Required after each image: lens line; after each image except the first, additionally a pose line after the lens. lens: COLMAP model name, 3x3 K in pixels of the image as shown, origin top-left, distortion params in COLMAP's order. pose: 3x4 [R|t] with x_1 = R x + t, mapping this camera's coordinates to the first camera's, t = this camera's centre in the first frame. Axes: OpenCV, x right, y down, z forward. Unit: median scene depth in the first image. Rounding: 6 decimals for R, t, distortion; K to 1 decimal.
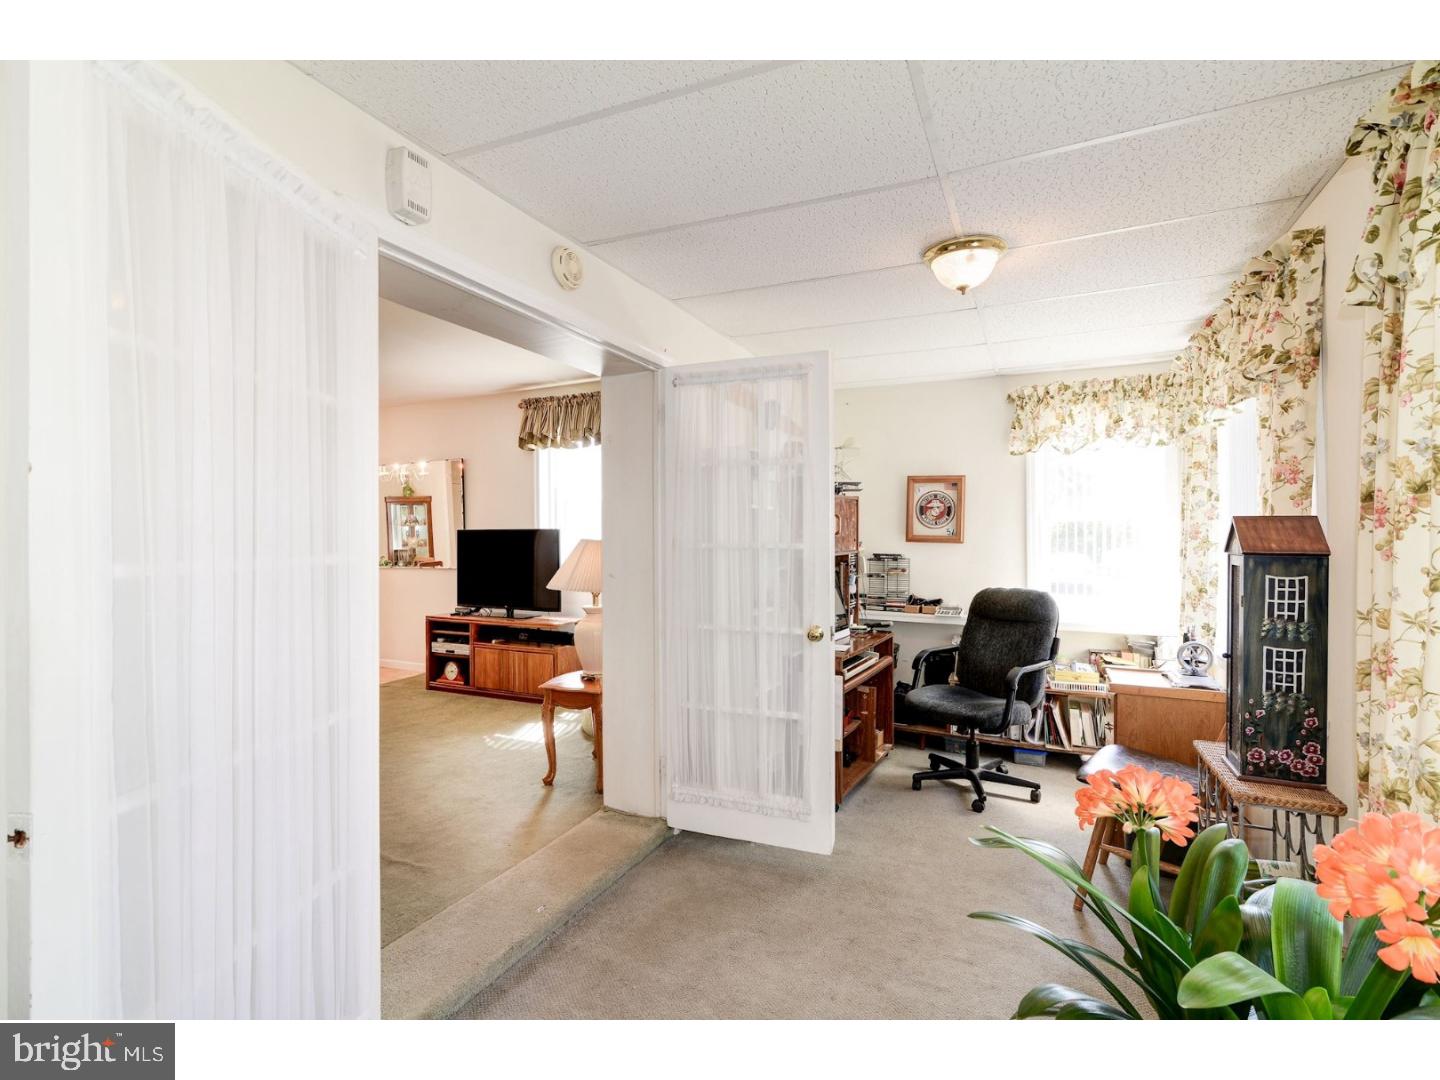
lens RADIAL K [[676.8, 0, 695.3], [0, 676.8, 534.9], [0, 0, 1]] dist [0.013043, -0.002607]
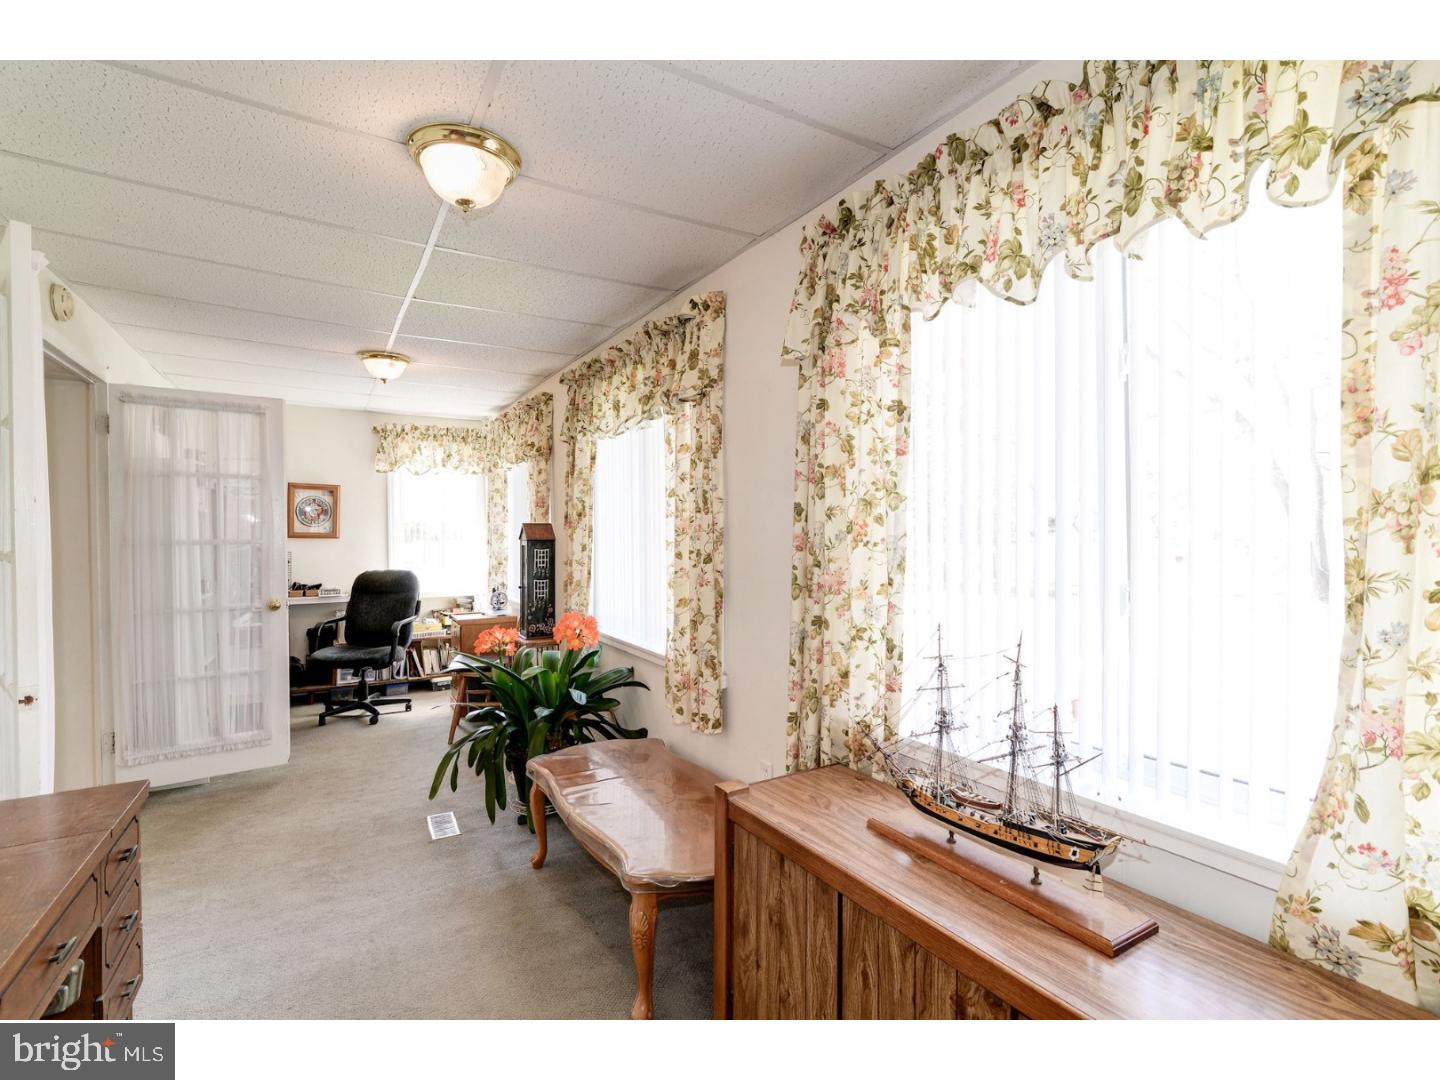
lens RADIAL K [[676.8, 0, 713.5], [0, 676.8, 532.8], [0, 0, 1]] dist [0.013043, -0.002607]
pose [[0.555363, -0.007127, 0.831577, -0.348160], [0.004973, 0.999974, 0.005249, -0.002507], [-0.831593, 0.001220, 0.555384, -0.367299]]
